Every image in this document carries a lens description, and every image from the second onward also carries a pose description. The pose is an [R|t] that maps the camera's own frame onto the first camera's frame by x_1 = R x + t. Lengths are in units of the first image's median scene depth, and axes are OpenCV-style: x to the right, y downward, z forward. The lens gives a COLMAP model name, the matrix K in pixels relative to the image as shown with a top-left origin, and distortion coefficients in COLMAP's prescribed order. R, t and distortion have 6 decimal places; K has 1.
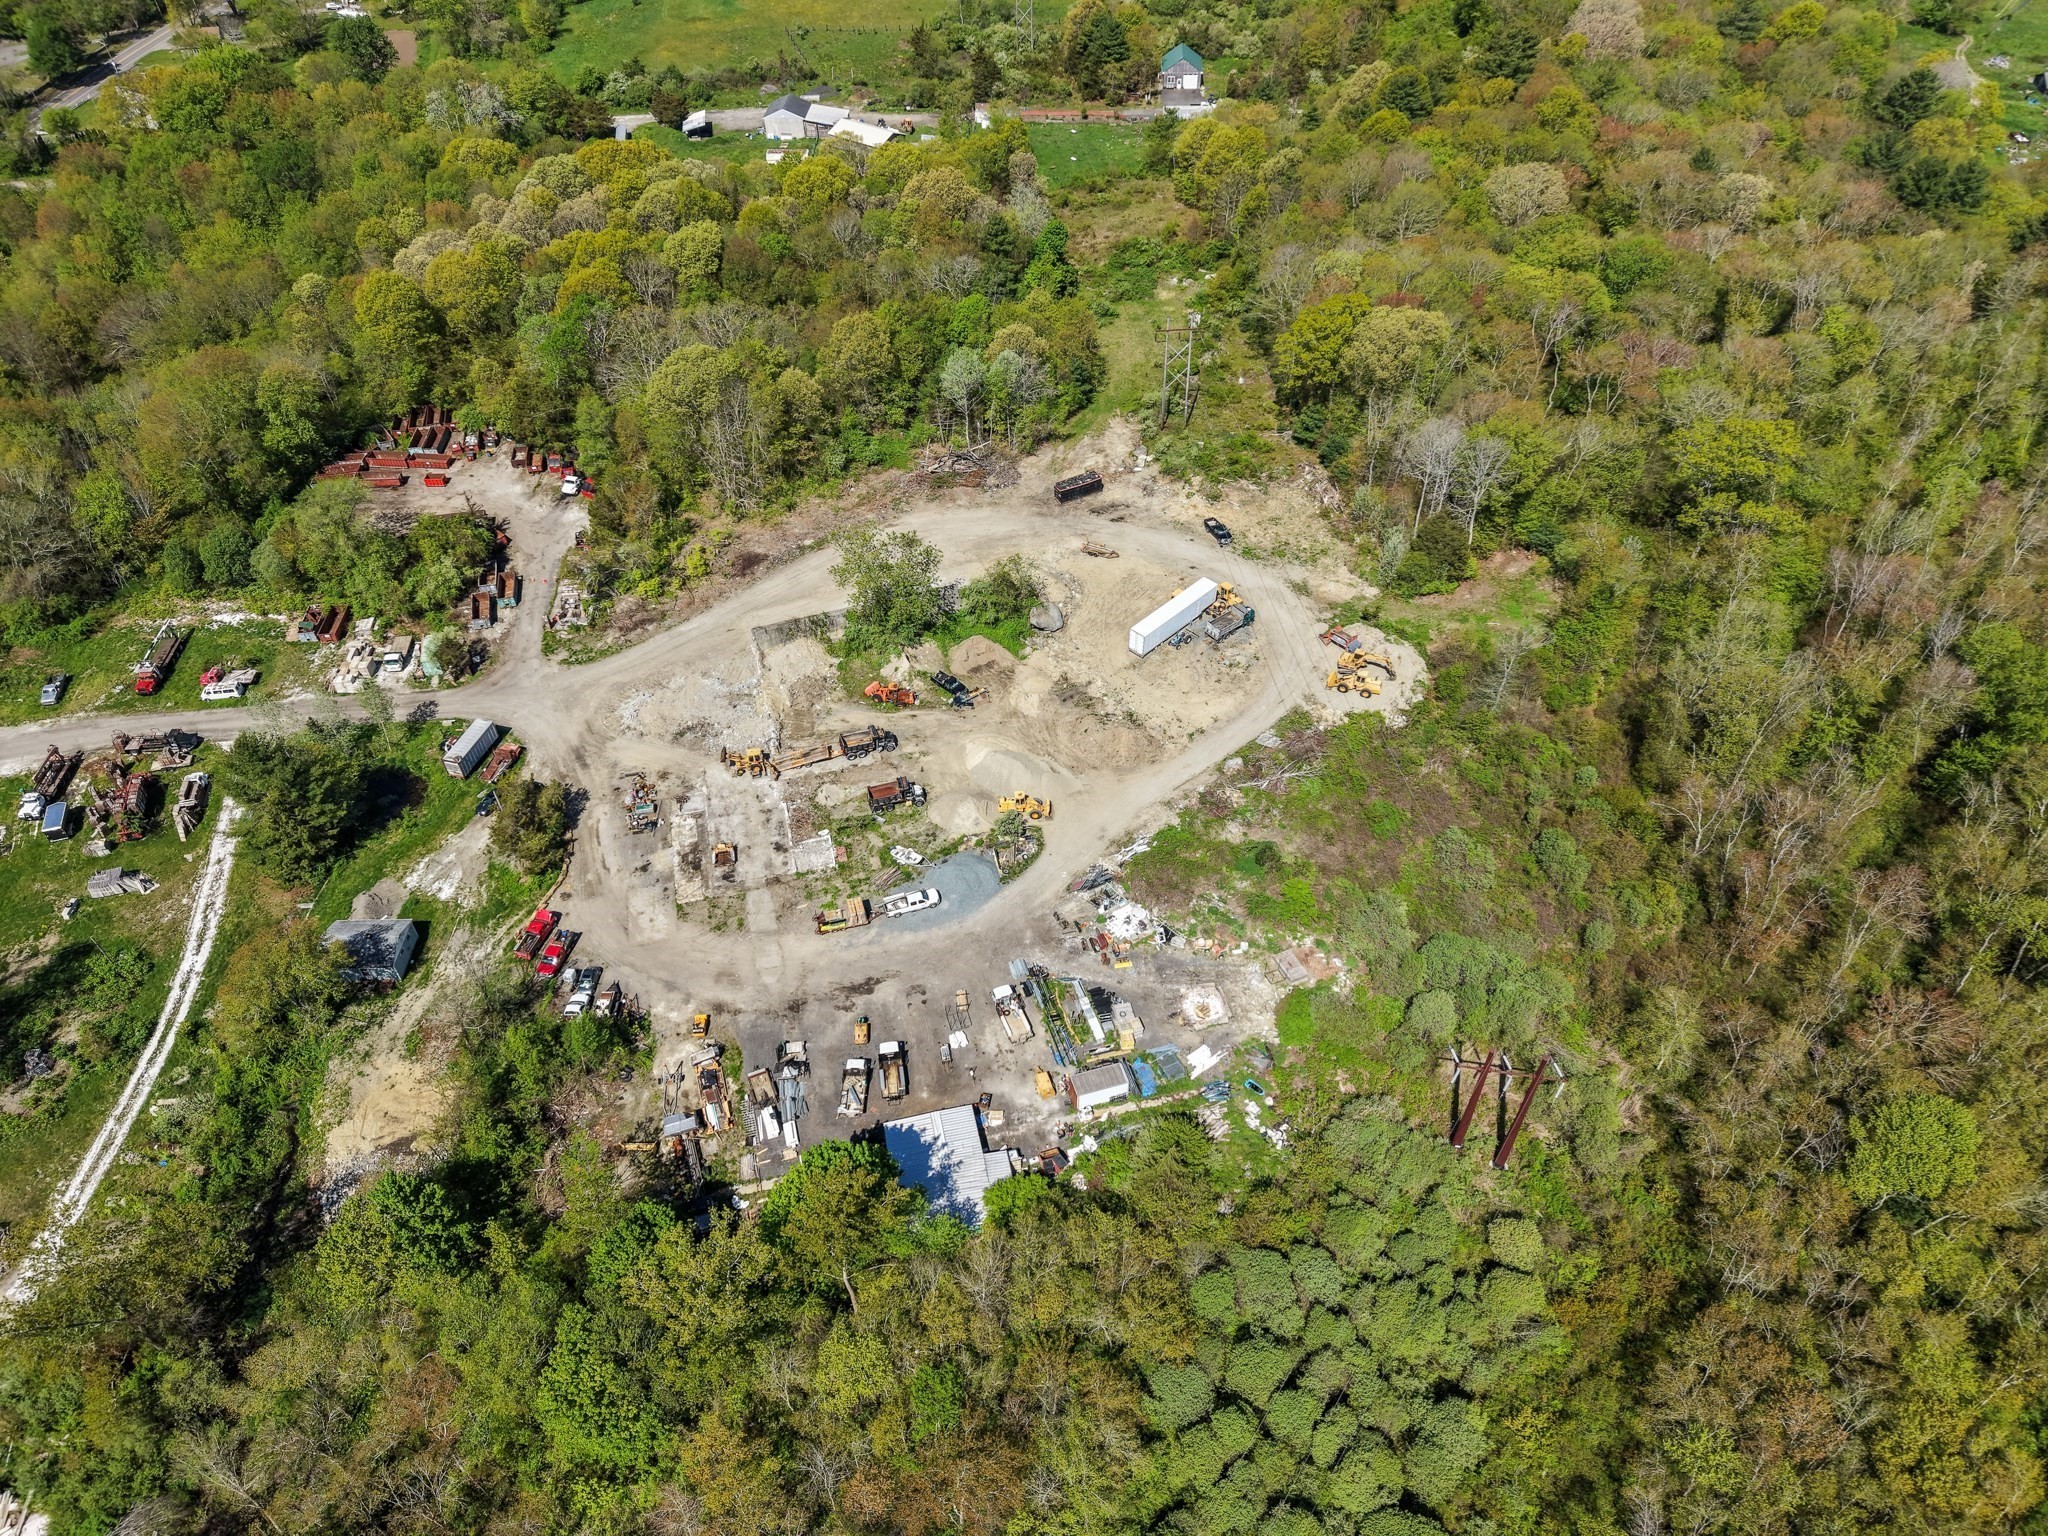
lens RADIAL K [[1382.6, 0, 1021.1], [0, 1382.6, 761.1], [0, 0, 1]] dist [0.035705, -0.033867]
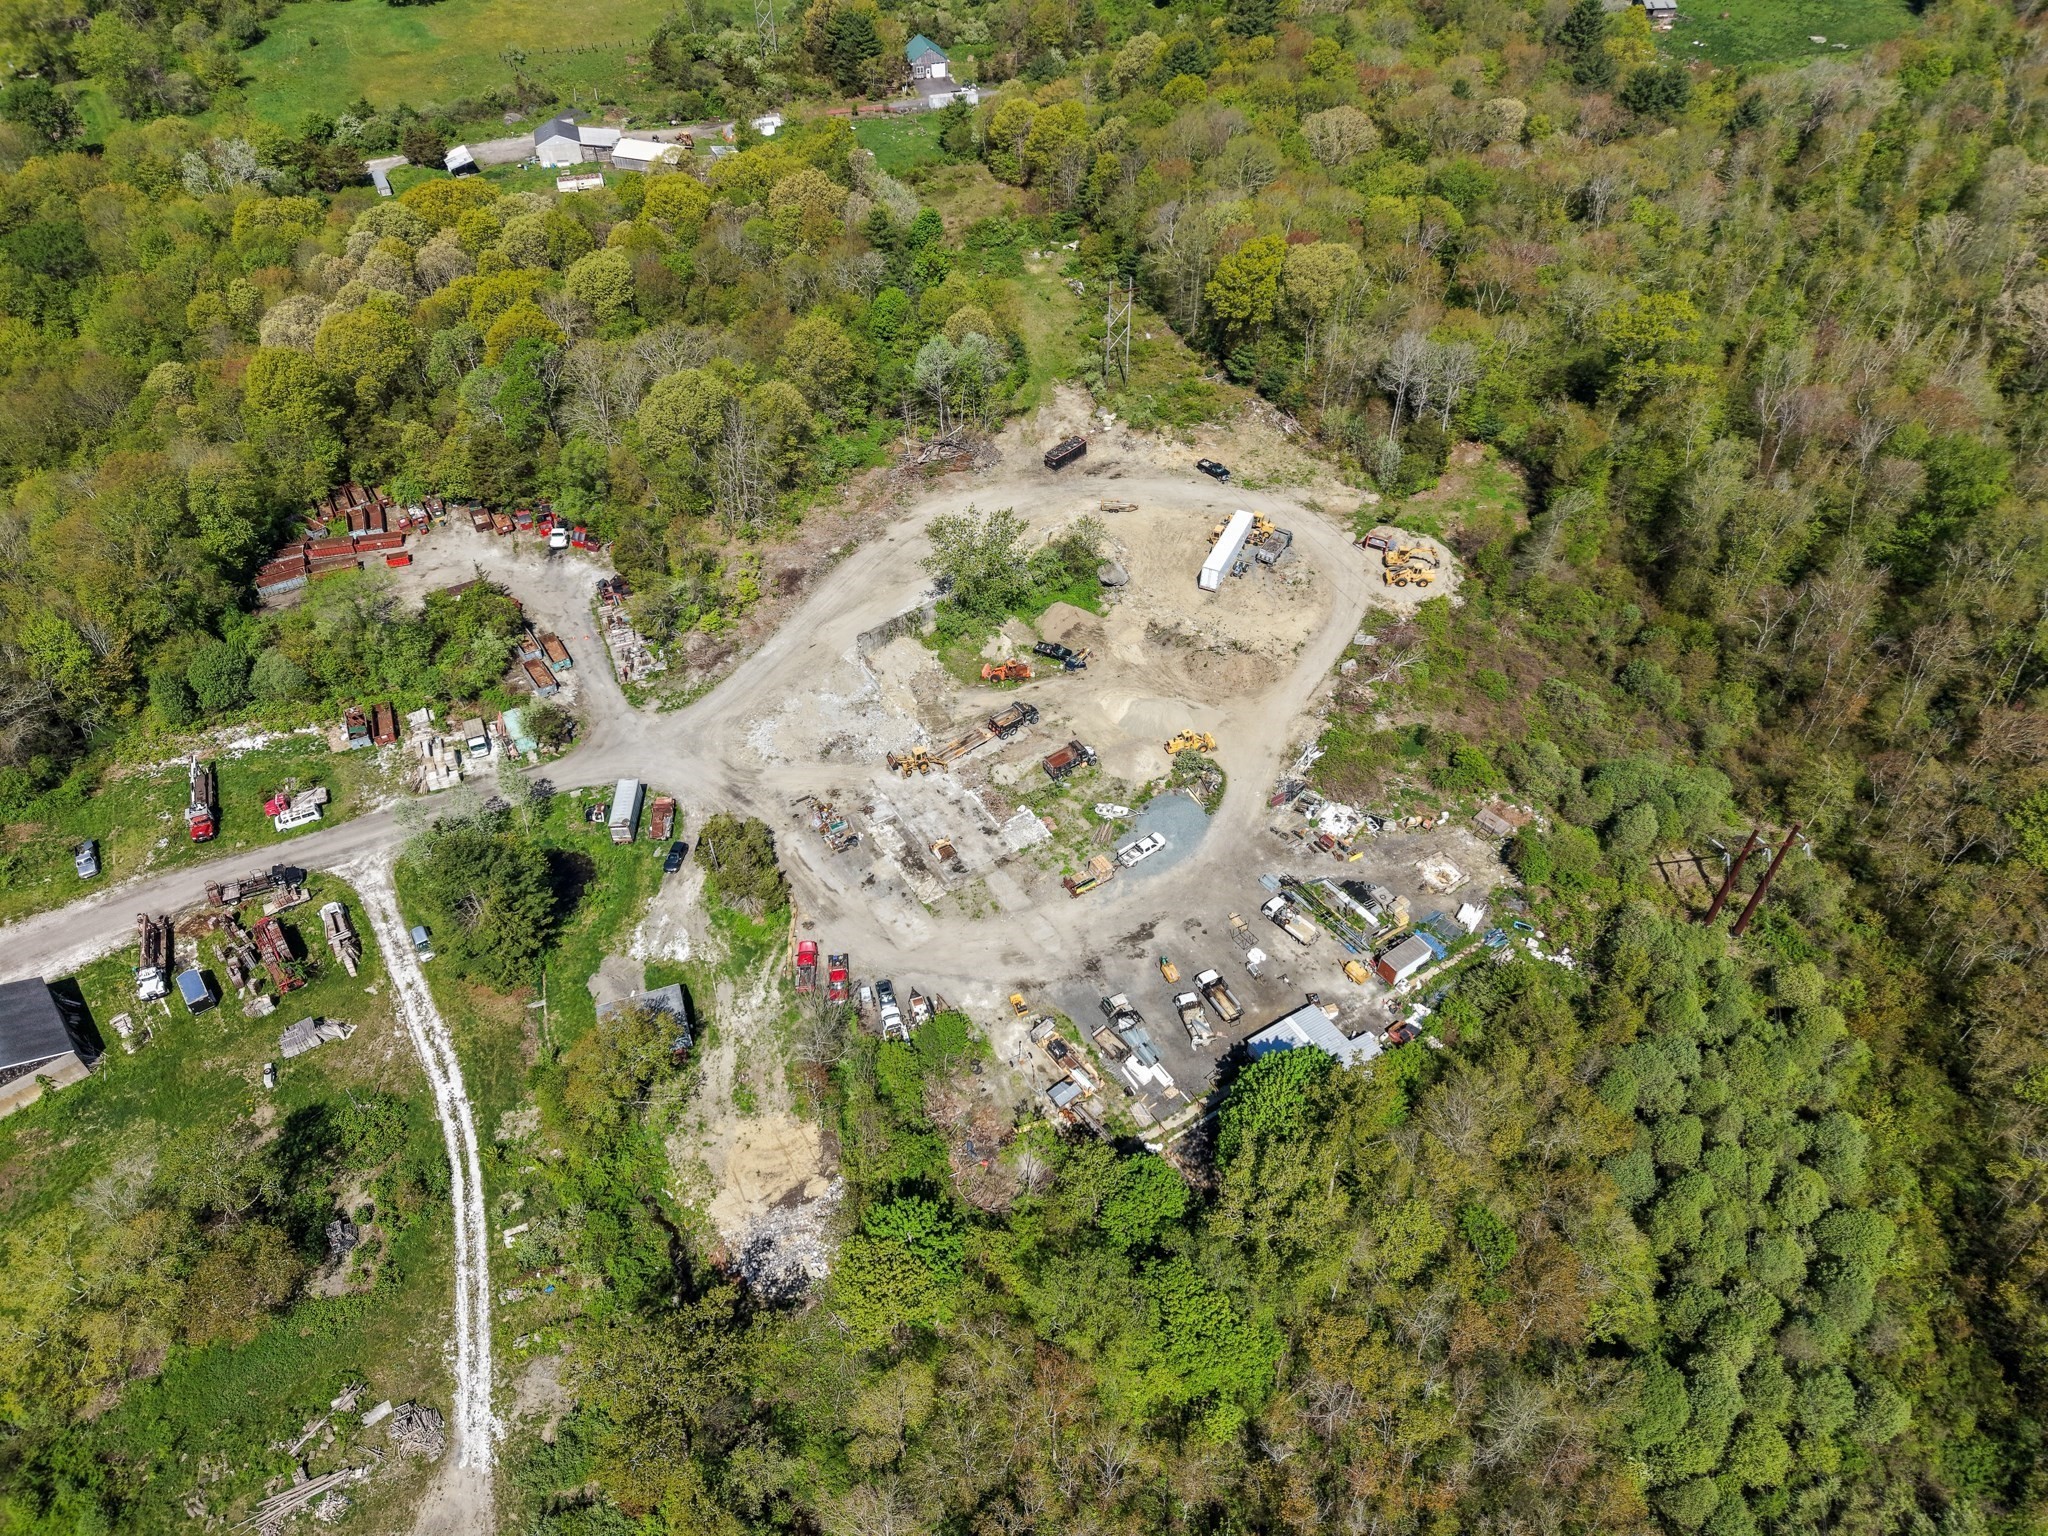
lens RADIAL K [[1383.2, 0, 1021.8], [0, 1383.2, 755.4], [0, 0, 1]] dist [0.057334, -0.072756]
pose [[0.944546, -0.214378, 0.248746, -0.392231], [0.215776, 0.976196, 0.021969, -0.009042], [-0.247535, 0.032923, 0.968319, 0.010102]]
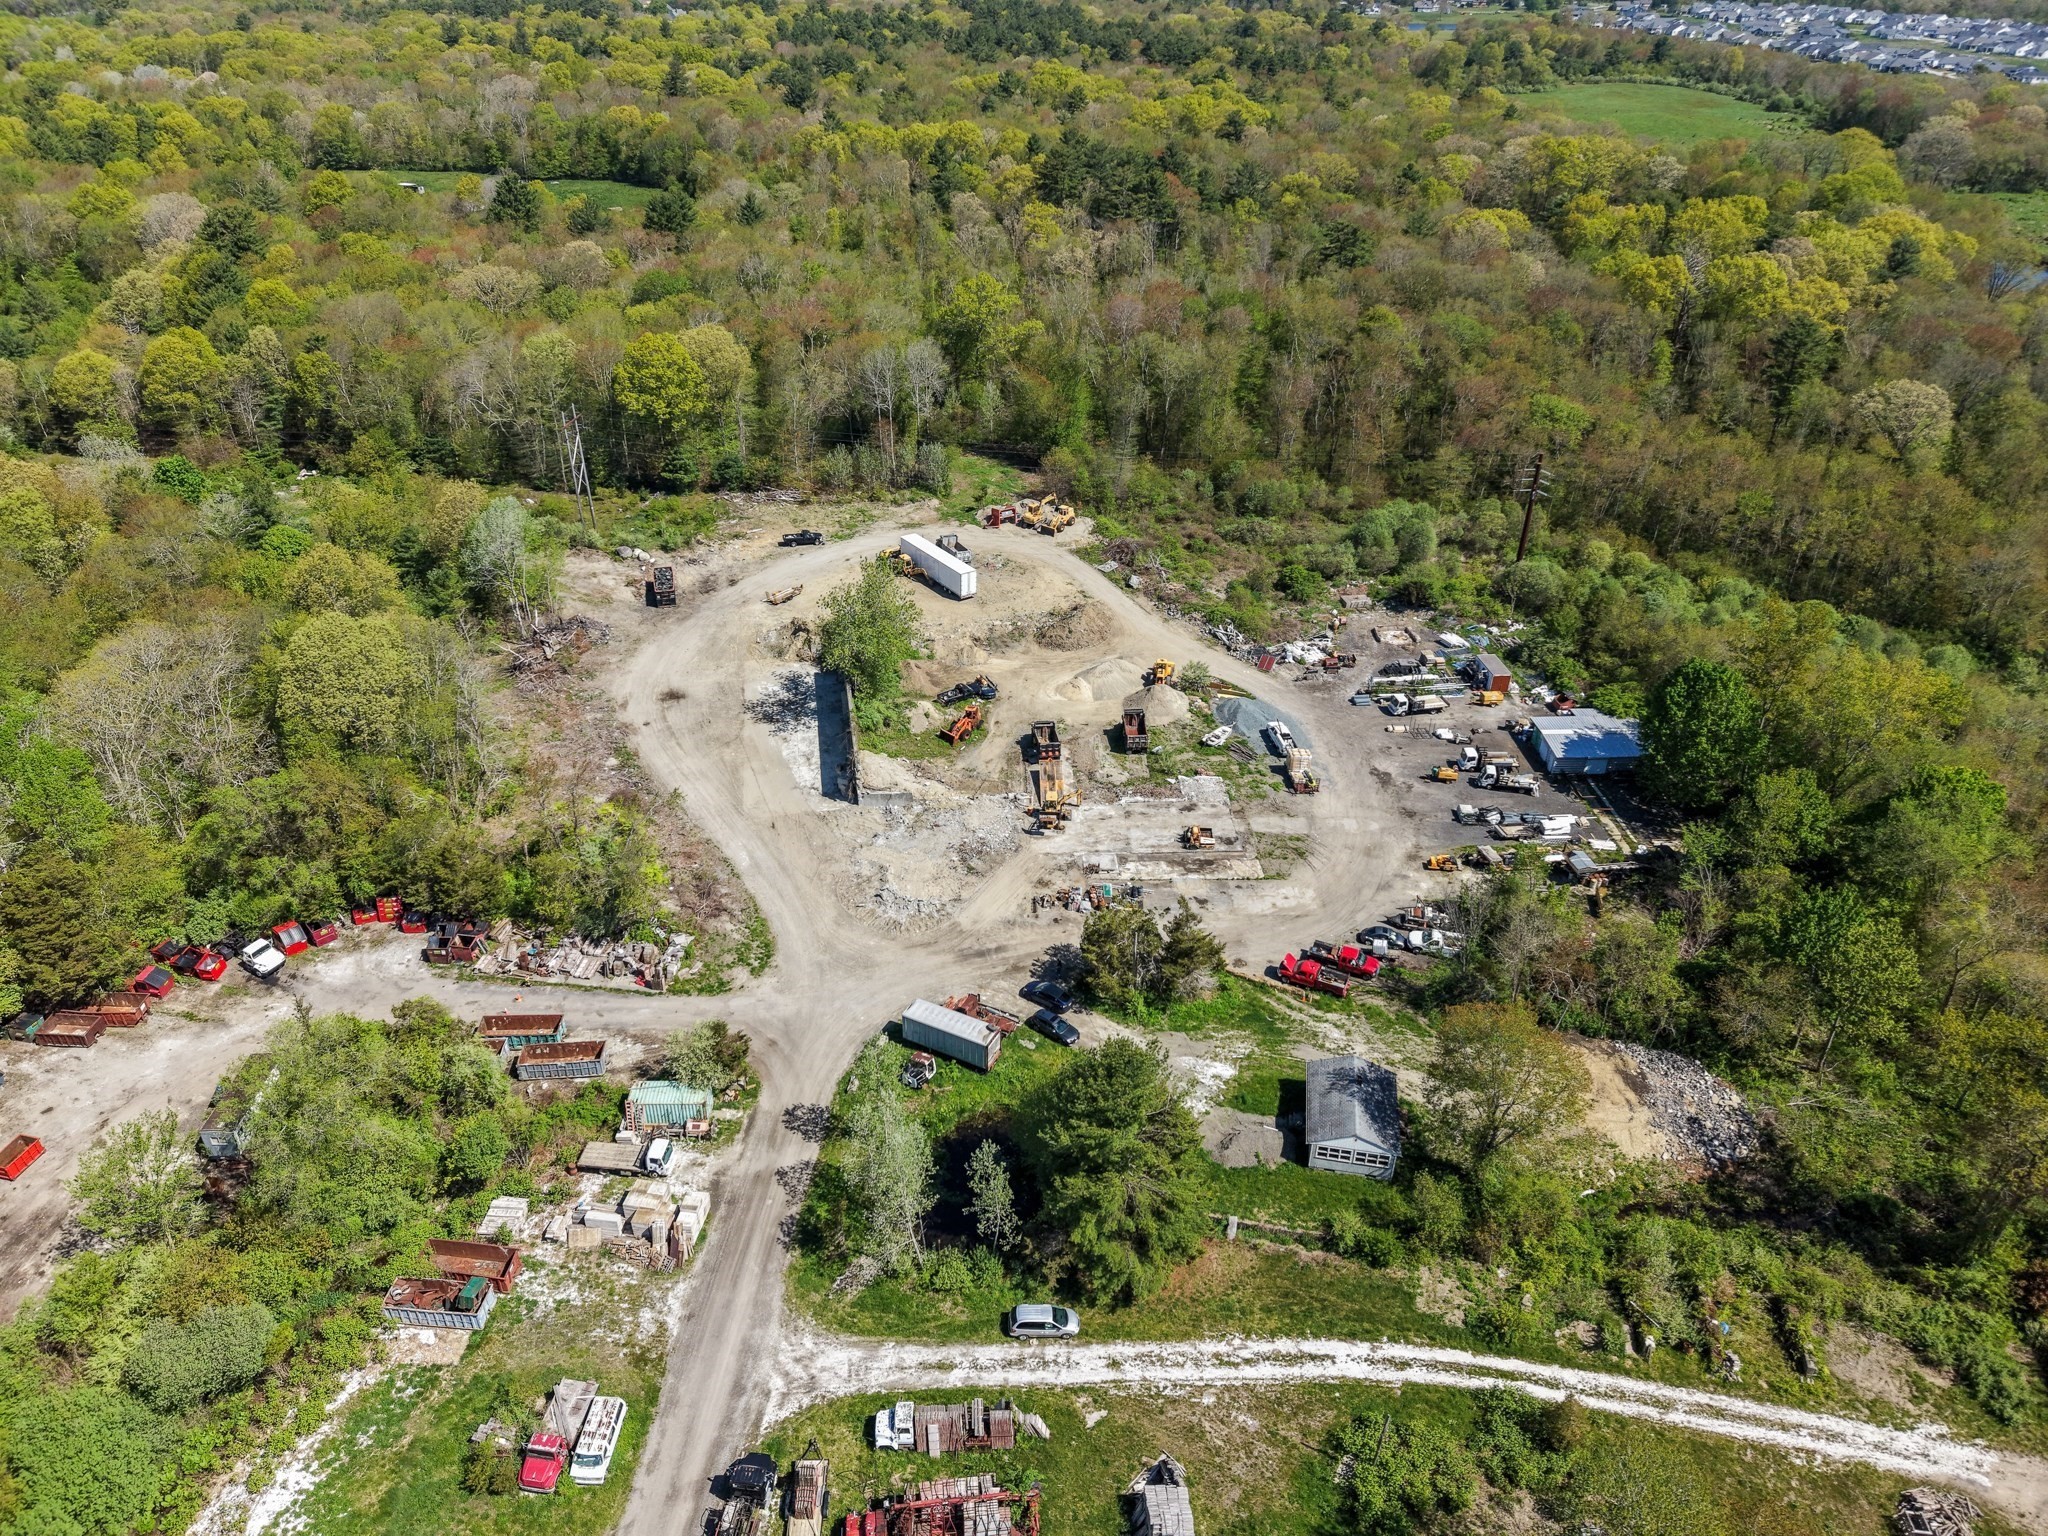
lens RADIAL K [[1364.2, 0, 1023.5], [0, 1364.2, 769.3], [0, 0, 1]] dist [0.048995, -0.052278]
pose [[0.187490, -0.499635, 0.845703, -0.922084], [0.668225, 0.695921, 0.263001, -0.255904], [-0.719946, 0.515810, 0.464347, 0.656315]]
